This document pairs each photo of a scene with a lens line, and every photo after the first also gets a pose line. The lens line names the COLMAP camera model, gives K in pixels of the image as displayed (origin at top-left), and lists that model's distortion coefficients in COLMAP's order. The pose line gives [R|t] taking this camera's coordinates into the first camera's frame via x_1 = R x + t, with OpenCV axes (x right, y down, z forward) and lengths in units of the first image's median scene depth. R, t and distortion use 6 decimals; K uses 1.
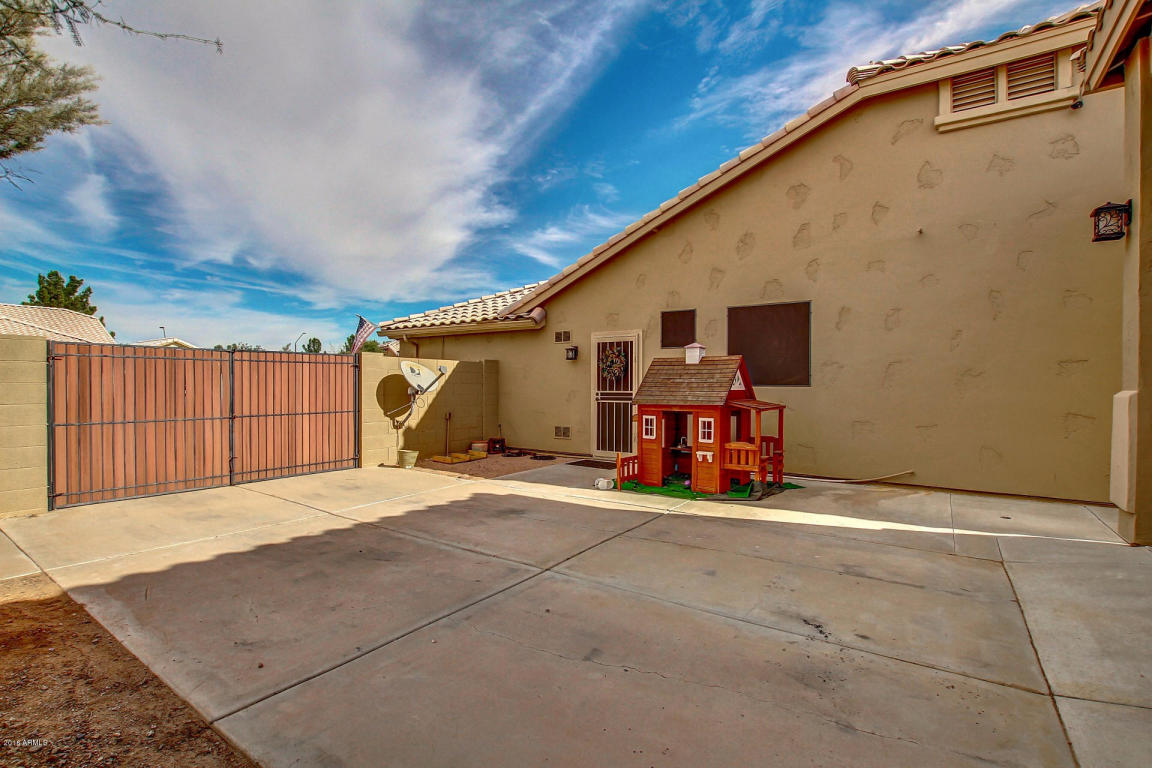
lens RADIAL K [[542.5, 0, 572.3], [0, 542.5, 392.5], [0, 0, 1]] dist [-0.036293, -0.000021]
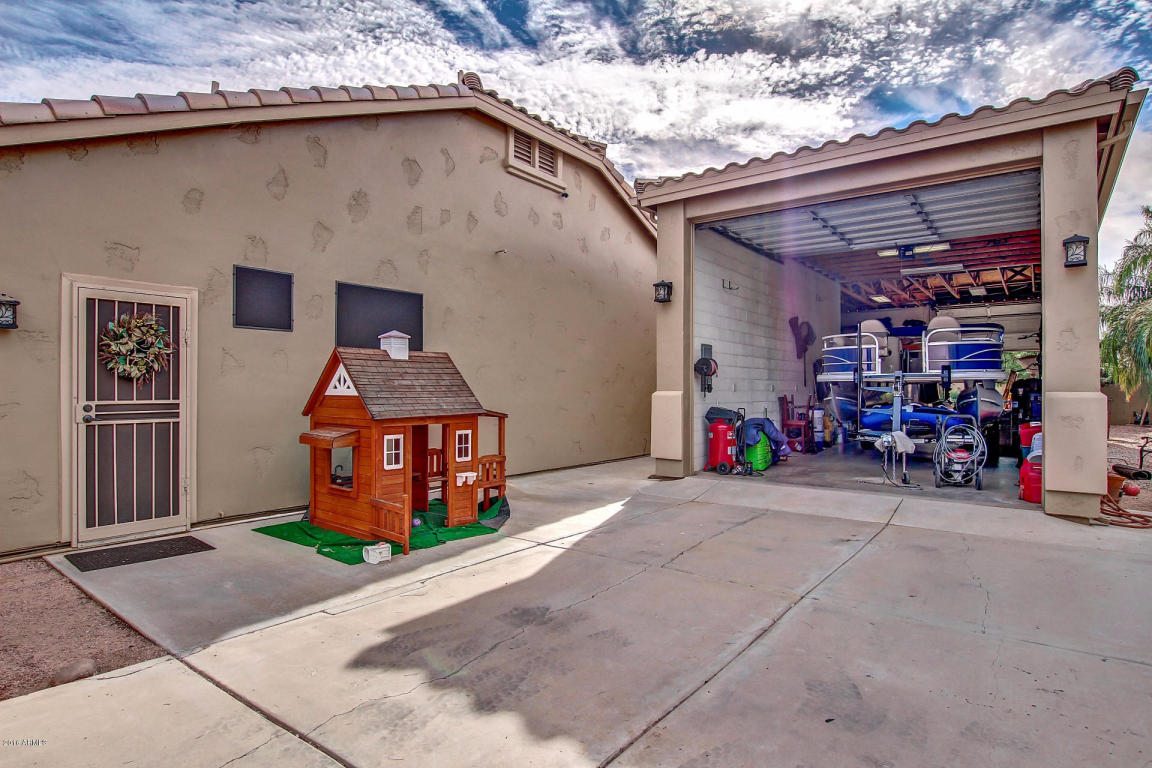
lens RADIAL K [[610.8, 0, 573.5], [0, 610.8, 386.7], [0, 0, 1]] dist [-0.017872, -0.000416]
pose [[0.045934, -0.001808, 0.998943, -0.610062], [0.010797, 0.999941, 0.001313, -0.015583], [-0.998886, 0.010726, 0.045951, 0.756242]]
